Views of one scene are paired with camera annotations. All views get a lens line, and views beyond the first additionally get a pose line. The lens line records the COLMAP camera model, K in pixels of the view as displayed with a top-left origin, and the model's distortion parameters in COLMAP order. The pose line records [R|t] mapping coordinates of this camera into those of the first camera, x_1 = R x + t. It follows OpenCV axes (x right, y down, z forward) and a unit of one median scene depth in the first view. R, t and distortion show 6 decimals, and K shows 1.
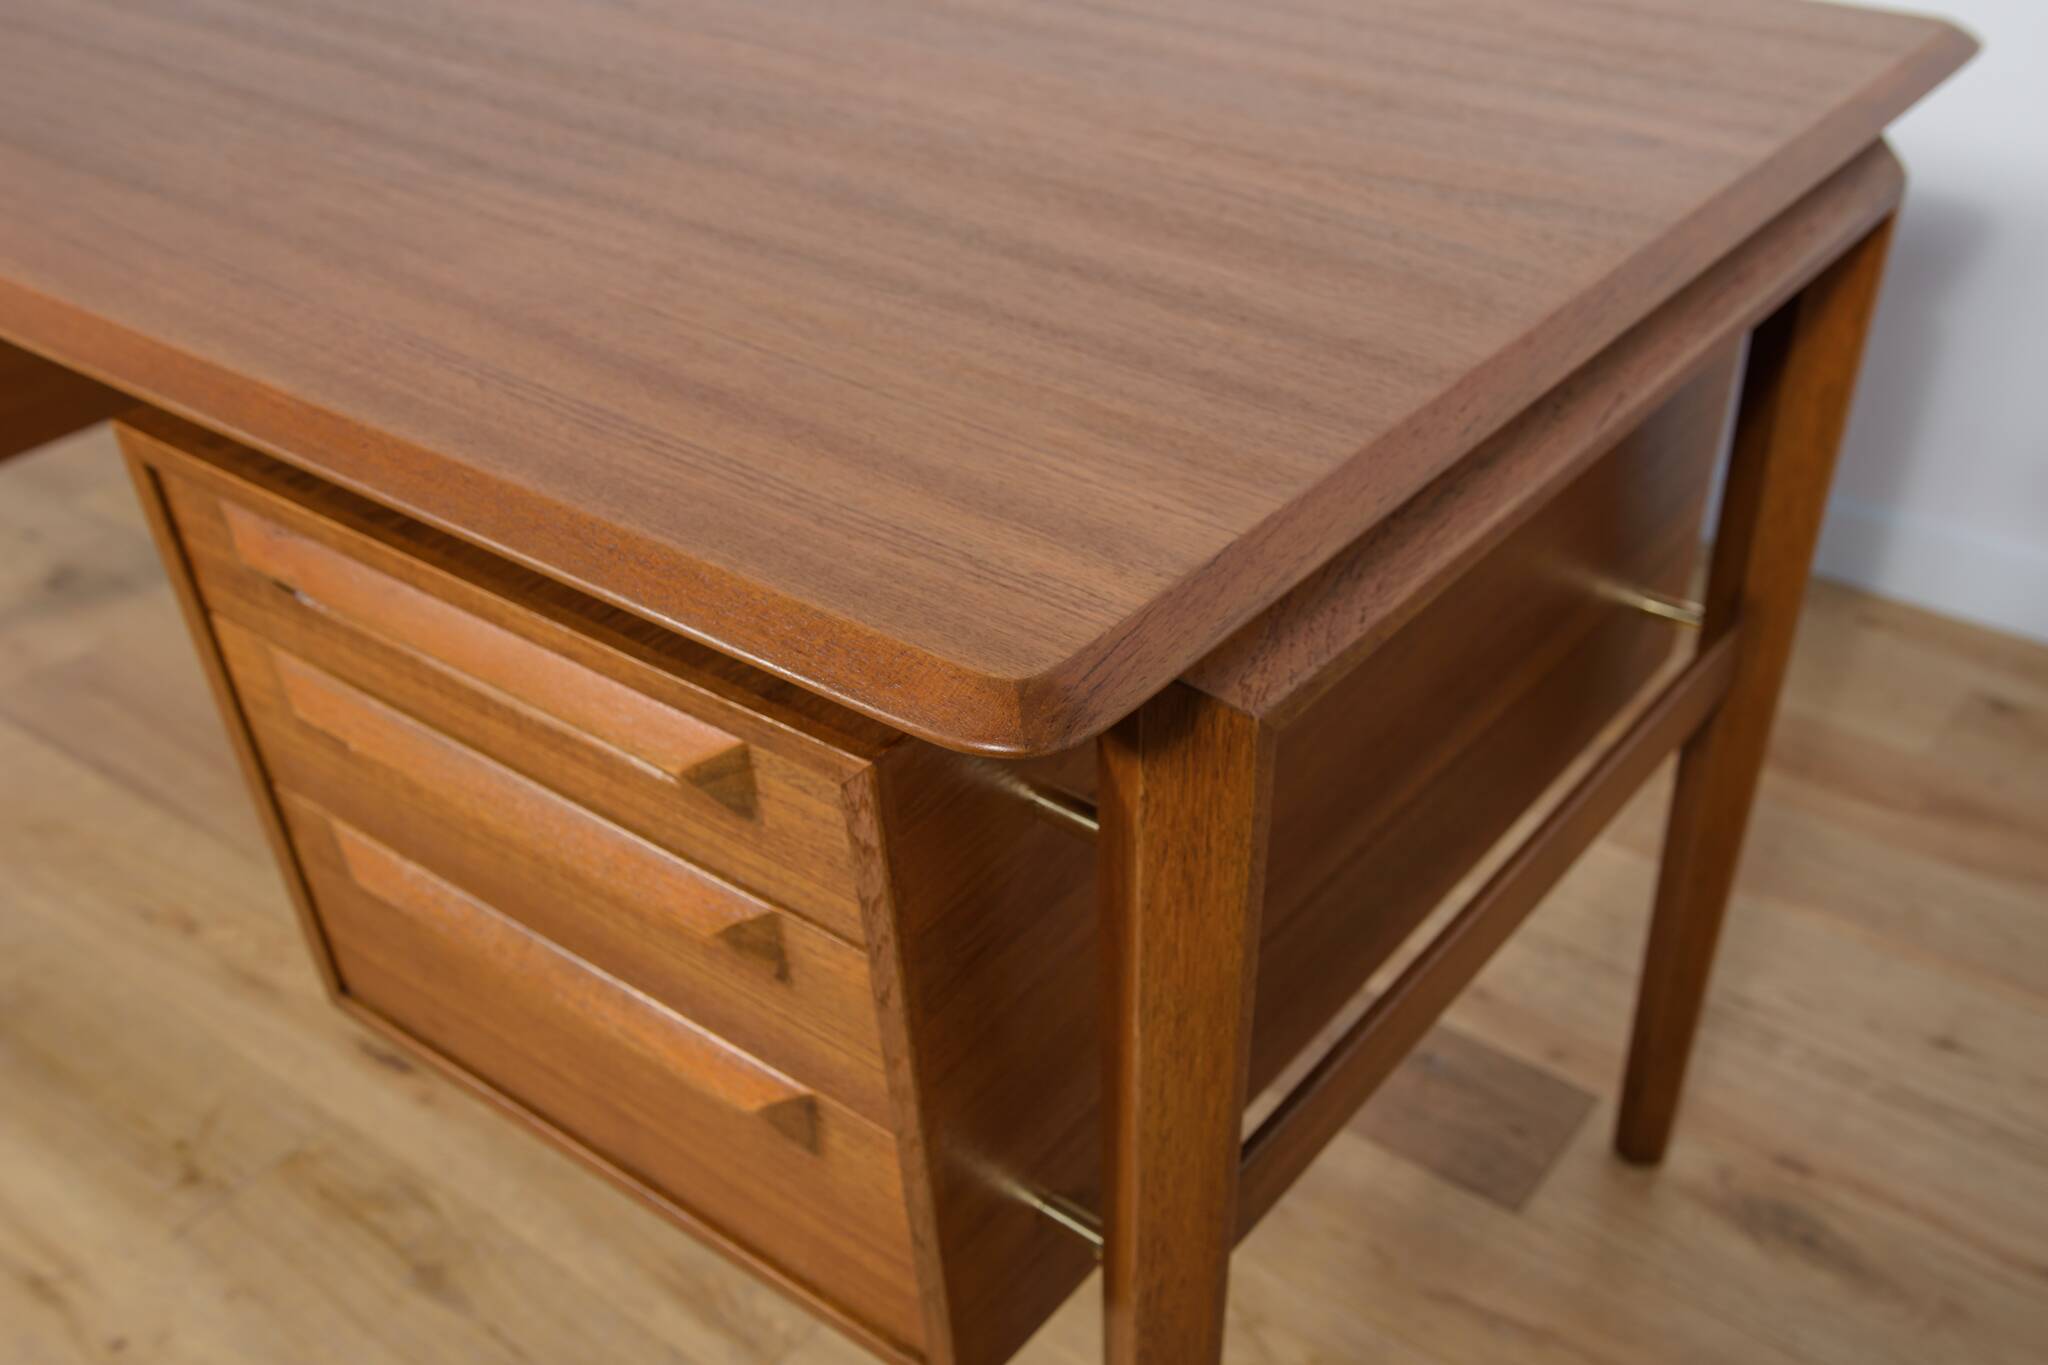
lens RADIAL K [[2147.2, 0, 1031.3], [0, 2147.2, 704.8], [0, 0, 1]] dist [0.005389, 0.000000]
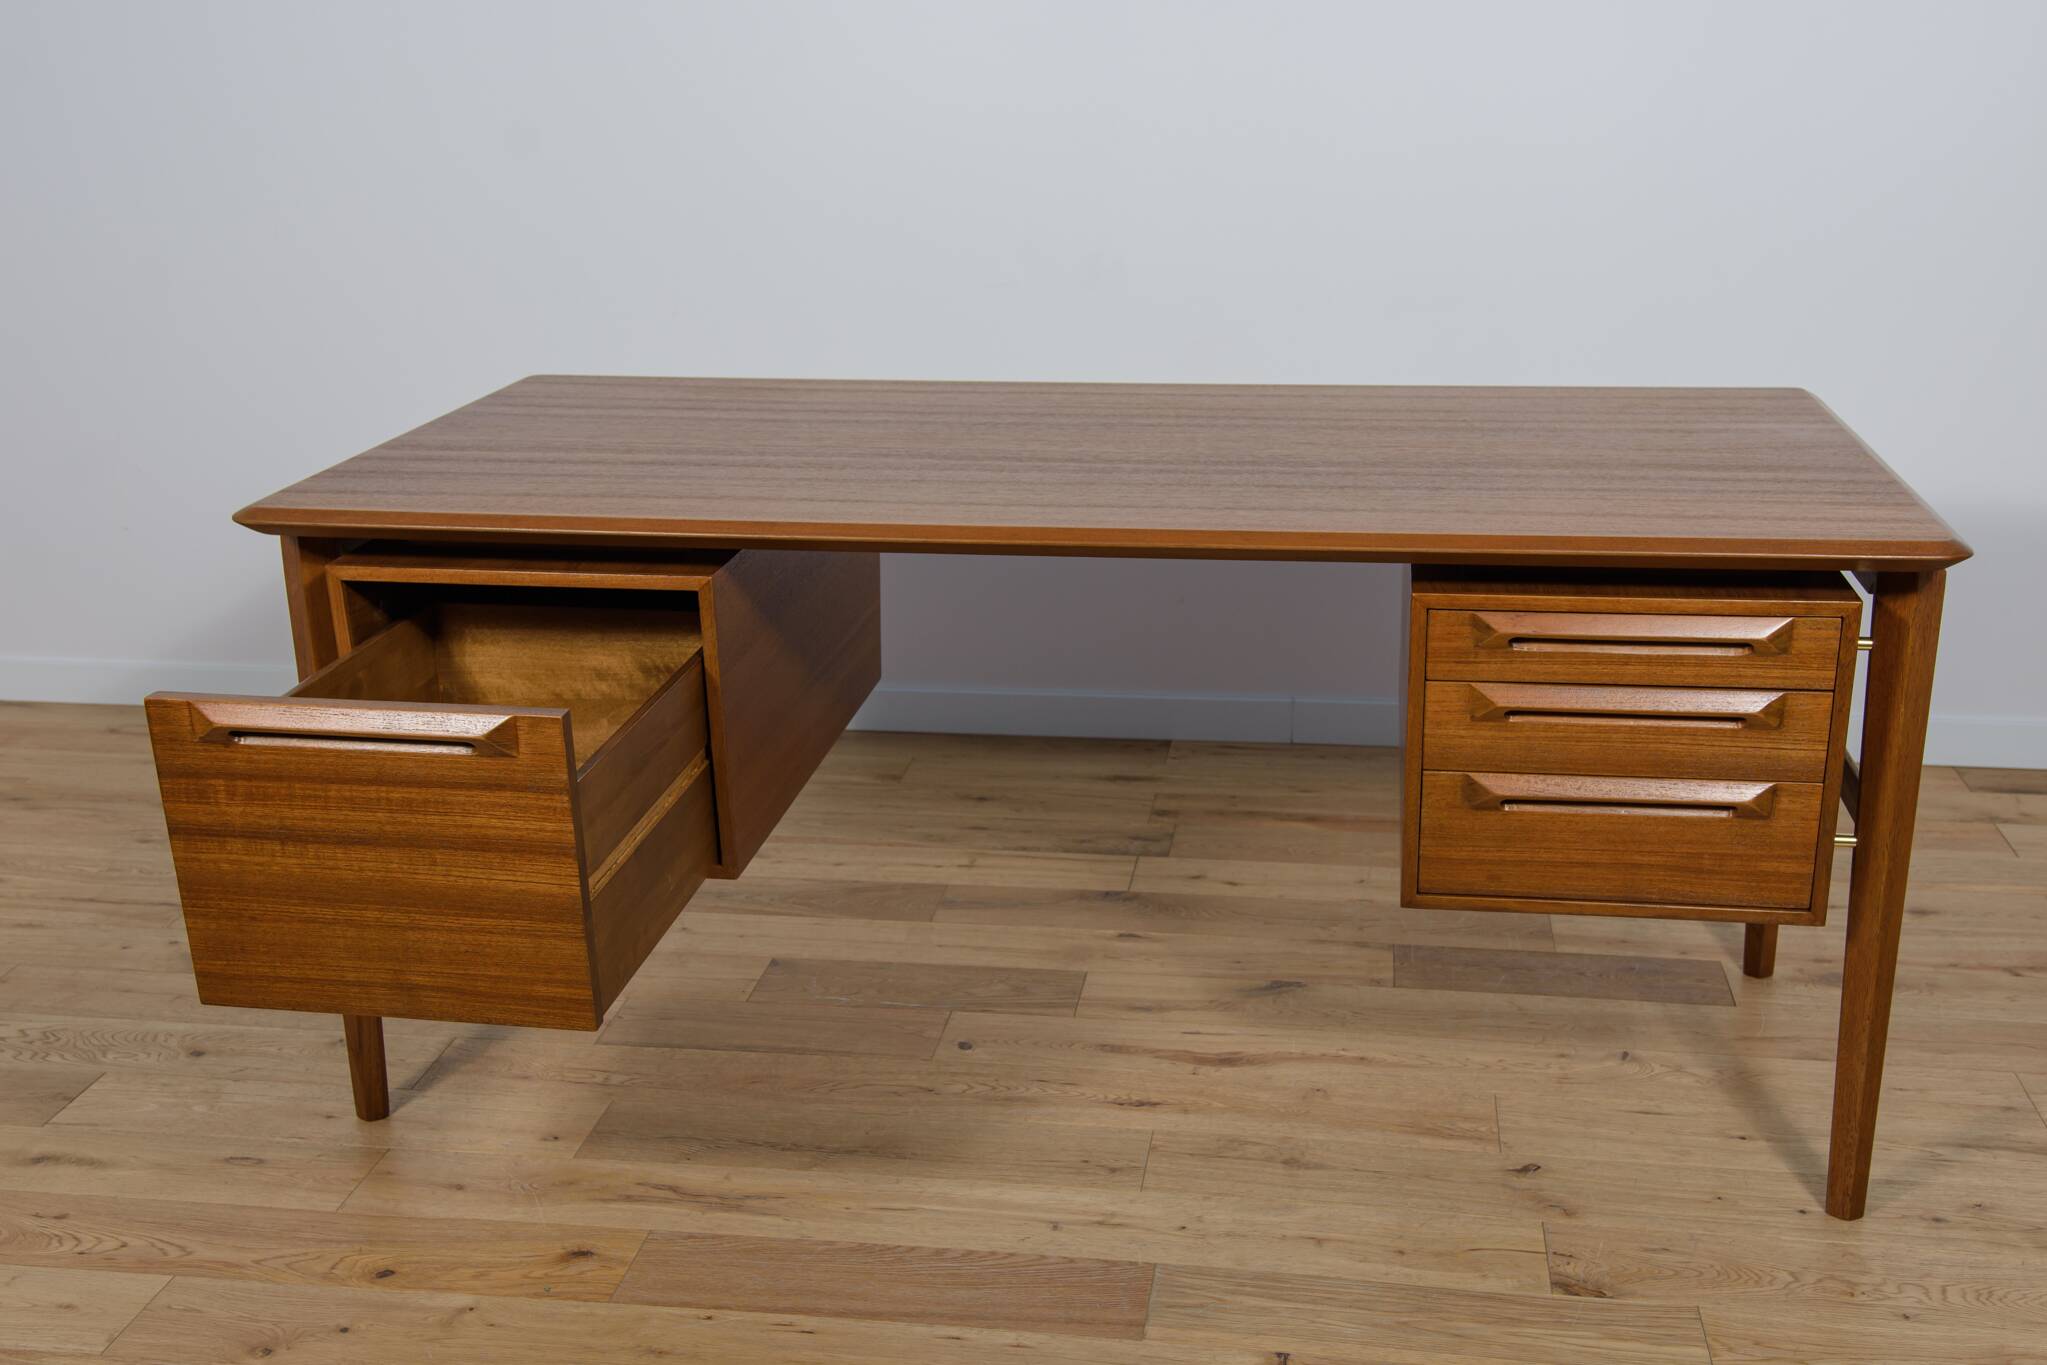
lens RADIAL K [[2251.1, 0, 991.1], [0, 2251.1, 695.6], [0, 0, 1]] dist [0.010973, 0.000000]
pose [[0.884155, -0.155337, 0.440614, -2.405074], [0.274030, 0.936266, -0.219802, 0.478647], [-0.378389, 0.315081, 0.870371, -1.159312]]
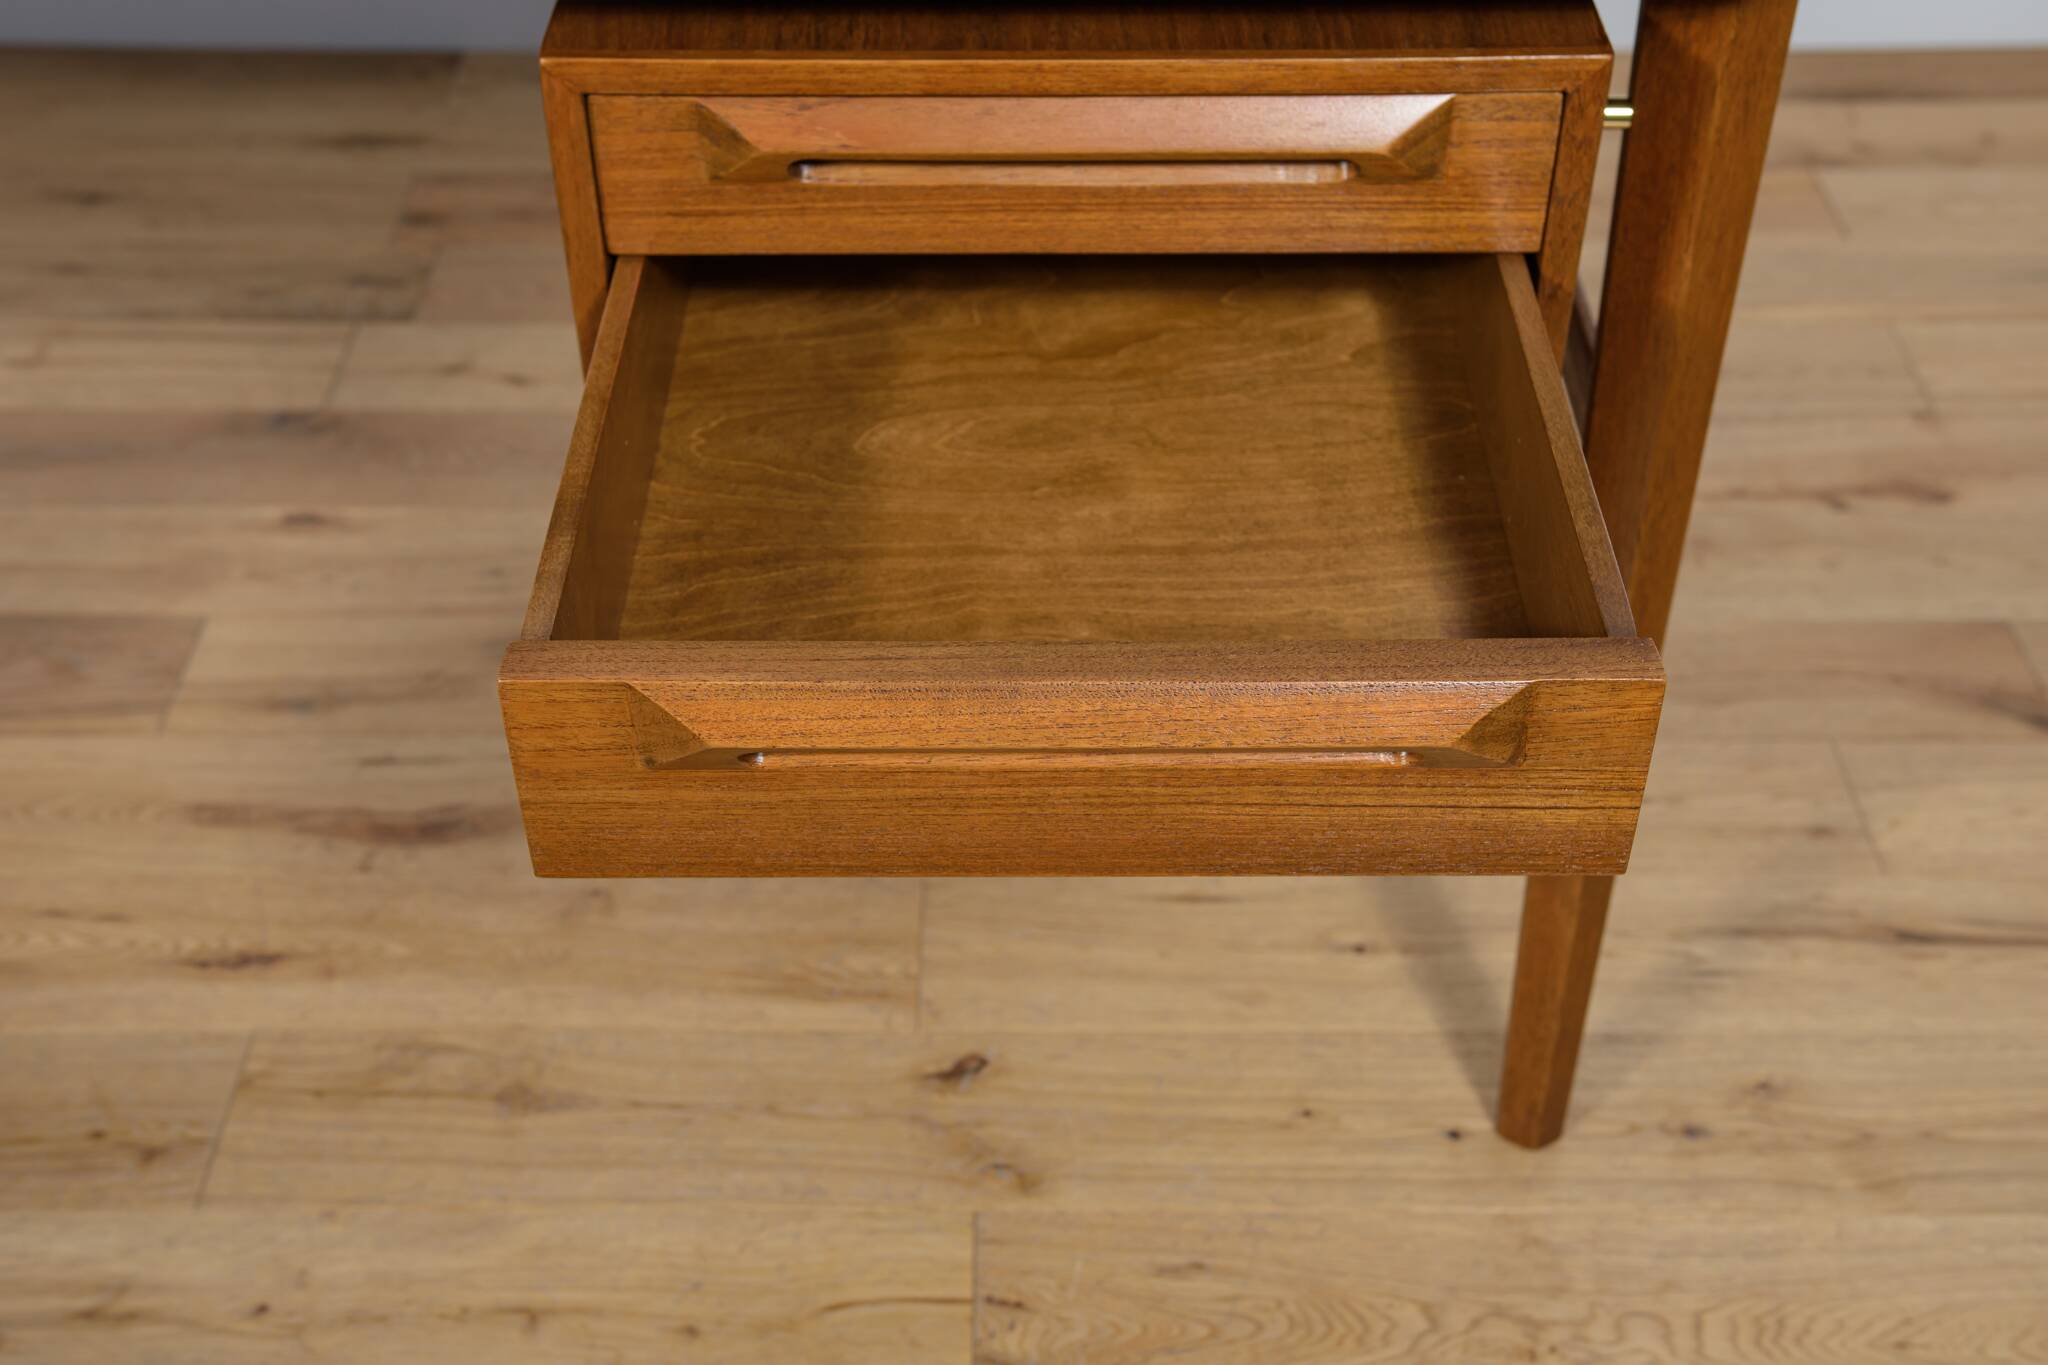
lens RADIAL K [[2671.5, 0, 1049.7], [0, 2671.5, 706.9], [0, 0, 1]] dist [0.076927, 0.000000]
pose [[0.792373, -0.365919, 0.488106, -1.153946], [0.330733, 0.930010, 0.160302, 0.019668], [-0.512601, 0.034414, 0.857937, -0.138447]]
